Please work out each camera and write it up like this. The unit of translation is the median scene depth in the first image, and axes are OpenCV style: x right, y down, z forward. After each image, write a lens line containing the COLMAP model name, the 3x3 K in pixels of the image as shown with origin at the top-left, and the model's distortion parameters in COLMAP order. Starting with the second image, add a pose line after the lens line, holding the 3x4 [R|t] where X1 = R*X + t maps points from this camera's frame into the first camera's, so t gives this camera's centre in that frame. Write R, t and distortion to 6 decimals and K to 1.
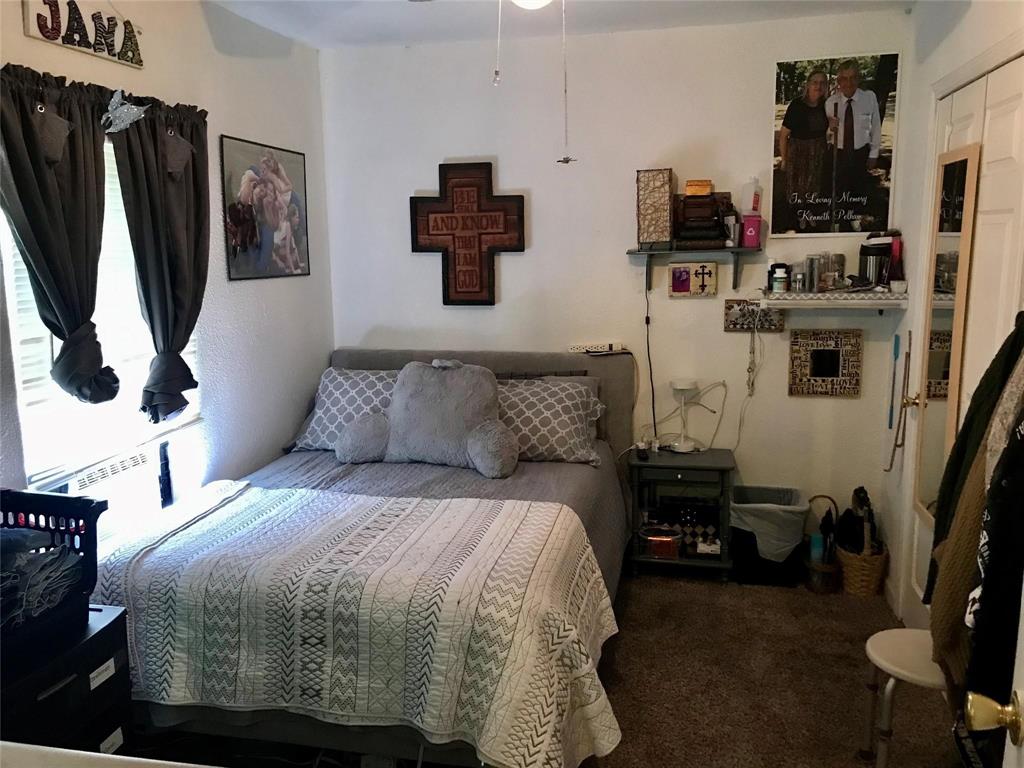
lens RADIAL K [[845.7, 0, 508.0], [0, 845.7, 368.7], [0, 0, 1]] dist [0.032902, -0.032965]
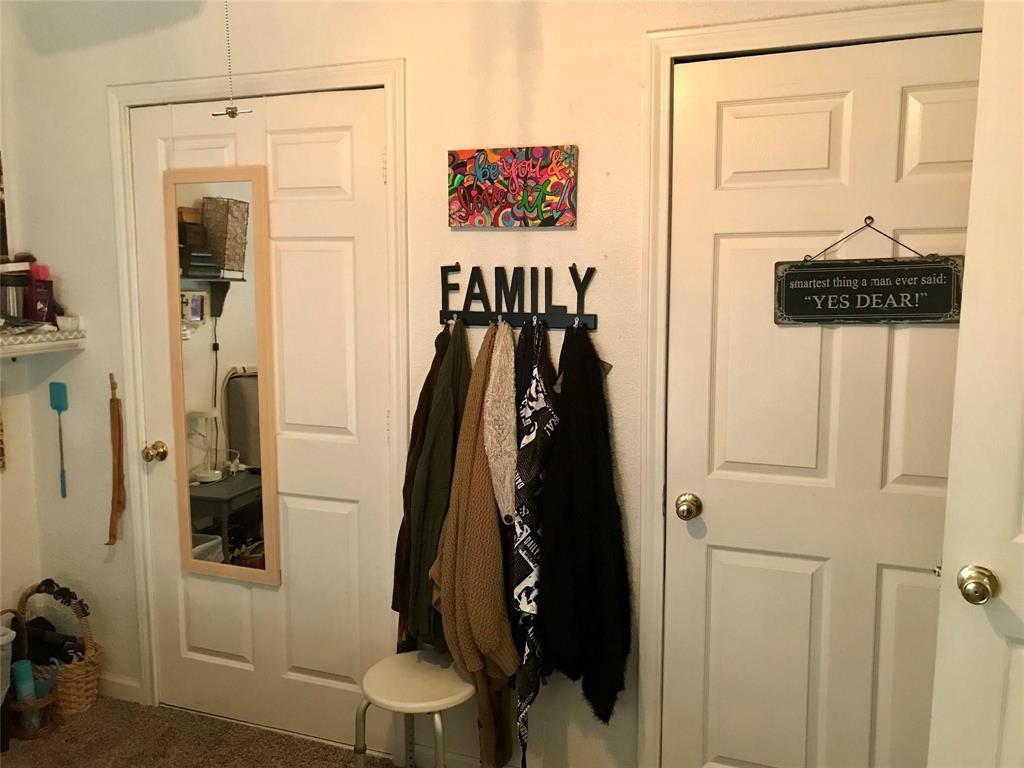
lens RADIAL K [[845.7, 0, 508.0], [0, 845.7, 368.7], [0, 0, 1]] dist [0.032902, -0.032965]
pose [[0.145451, -0.114603, 0.982706, -0.286956], [0.148226, 0.984582, 0.092882, -0.066425], [-0.978199, 0.132153, 0.160196, 0.458924]]
